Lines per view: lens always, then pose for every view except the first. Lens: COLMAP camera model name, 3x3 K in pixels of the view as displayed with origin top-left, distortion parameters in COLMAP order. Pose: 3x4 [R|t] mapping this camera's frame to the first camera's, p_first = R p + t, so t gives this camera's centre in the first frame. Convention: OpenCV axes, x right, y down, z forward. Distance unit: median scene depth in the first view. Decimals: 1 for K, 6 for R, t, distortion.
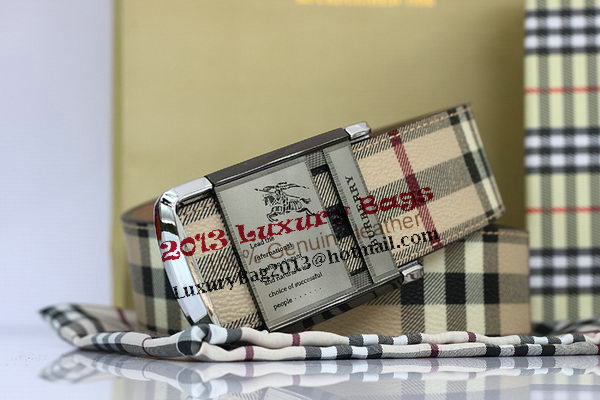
lens RADIAL K [[1575.6, 0, 300.0], [0, 1575.6, 200.0], [0, 0, 1]] dist [-0.114542, 0.393265]
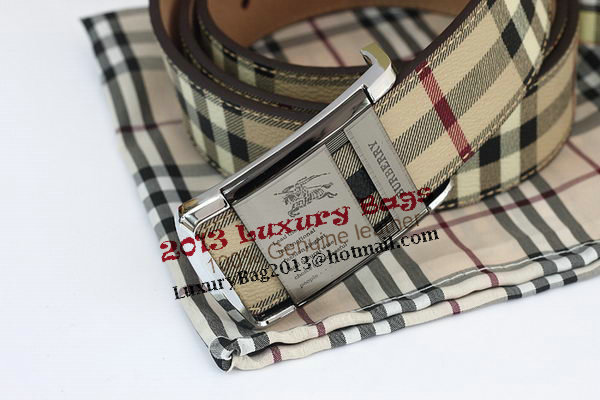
lens RADIAL K [[1575.6, 0, 300.0], [0, 1575.6, 200.0], [0, 0, 1]] dist [-0.114542, 0.393265]
pose [[0.996408, -0.008383, -0.084261, 0.065177], [0.063499, 0.732268, 0.678050, -0.619718], [0.056018, -0.680965, 0.730170, 0.259474]]
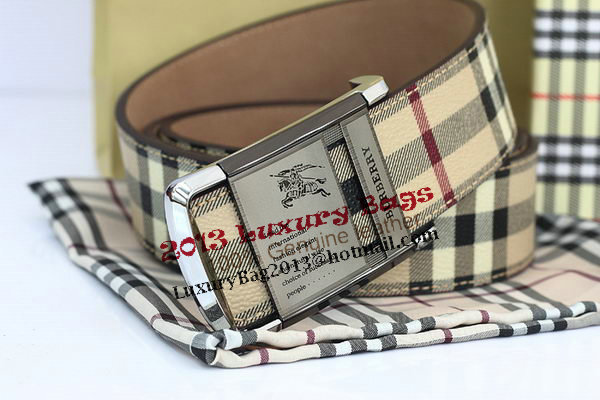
lens RADIAL K [[1575.6, 0, 300.0], [0, 1575.6, 200.0], [0, 0, 1]] dist [-0.114542, 0.393265]
pose [[0.999071, 0.015340, 0.040284, -0.044915], [-0.026020, 0.959681, 0.279884, -0.240922], [-0.034366, -0.280672, 0.959188, 0.072710]]
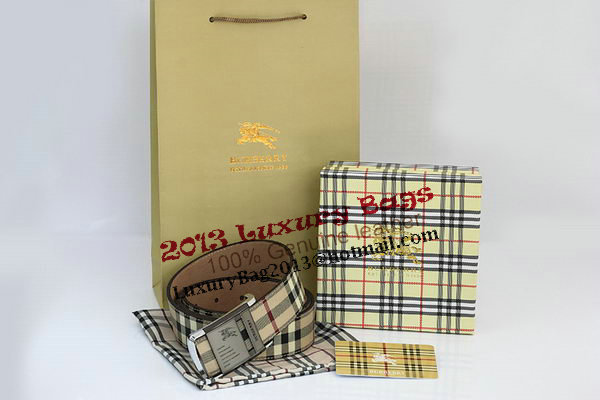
lens RADIAL K [[1575.6, 0, 300.0], [0, 1575.6, 200.0], [0, 0, 1]] dist [-0.114542, 0.393265]
pose [[0.998804, 0.000498, 0.048885, -0.018363], [-0.016925, 0.941634, 0.336214, -1.228151], [-0.045864, -0.336639, 0.940516, -1.761791]]
